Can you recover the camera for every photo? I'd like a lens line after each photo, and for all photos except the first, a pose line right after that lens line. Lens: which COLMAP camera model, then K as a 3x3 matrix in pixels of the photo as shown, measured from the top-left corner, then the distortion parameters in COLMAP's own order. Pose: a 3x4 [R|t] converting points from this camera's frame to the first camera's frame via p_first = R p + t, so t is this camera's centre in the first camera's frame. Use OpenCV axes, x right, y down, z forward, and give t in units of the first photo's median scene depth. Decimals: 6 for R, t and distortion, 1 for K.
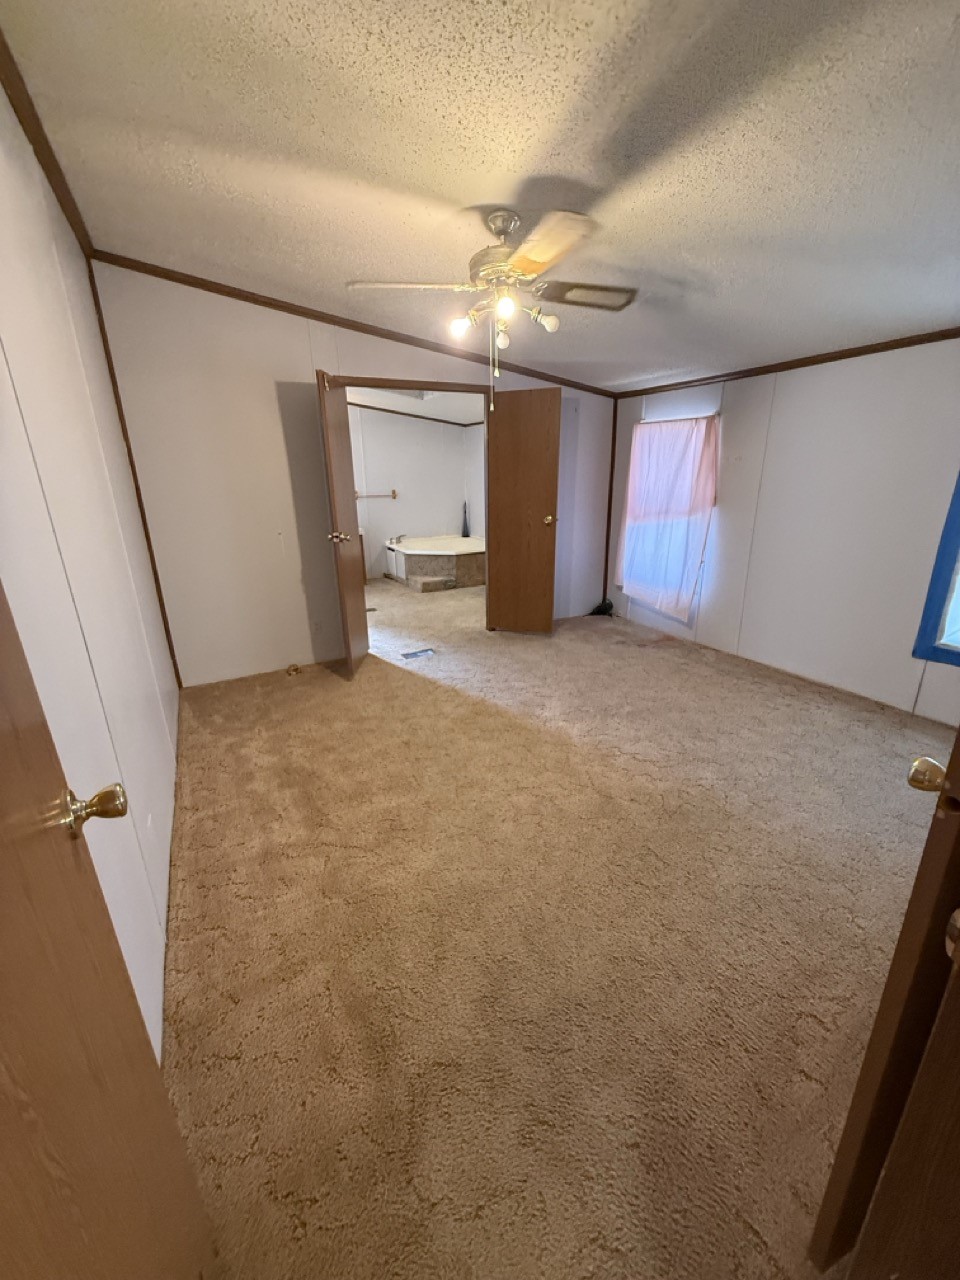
lens RADIAL K [[510.1, 0, 483.0], [0, 510.1, 639.7], [0, 0, 1]] dist [0.010578, 0.000092]
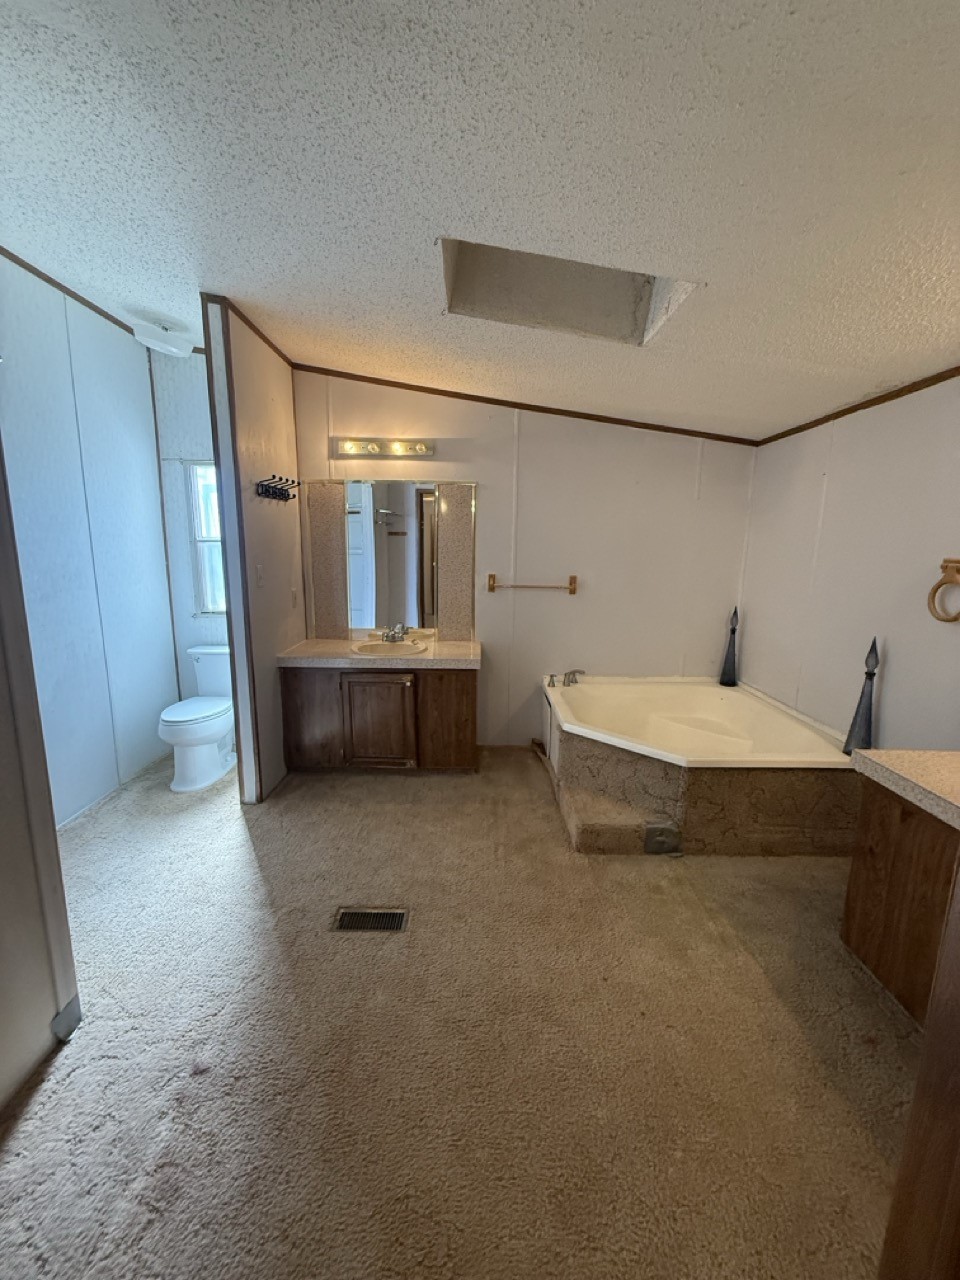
lens RADIAL K [[510.1, 0, 480.2], [0, 510.1, 638.0], [0, 0, 1]] dist [0.010578, 0.000092]
pose [[0.877932, 0.113863, -0.465049, -0.040158], [-0.174812, 0.980484, -0.089951, -0.314204], [0.445731, 0.160267, 0.880703, 0.969900]]
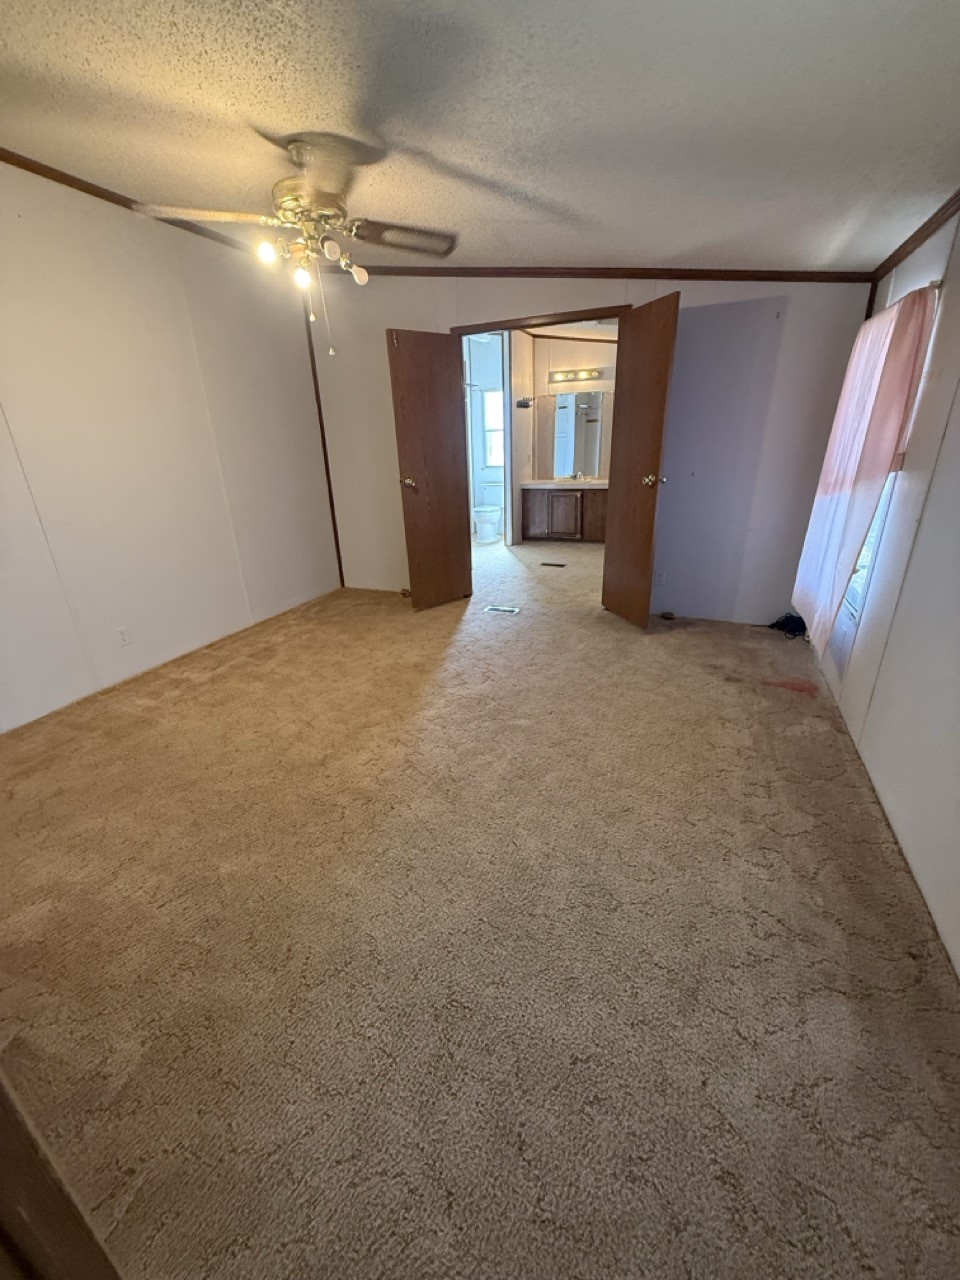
lens RADIAL K [[510.1, 0, 475.9], [0, 510.1, 637.1], [0, 0, 1]] dist [0.010578, 0.000092]
pose [[0.618270, 0.282612, -0.733399, 0.621382], [-0.220724, 0.957998, 0.183085, -0.097050], [0.754336, 0.048683, 0.654680, 0.327658]]
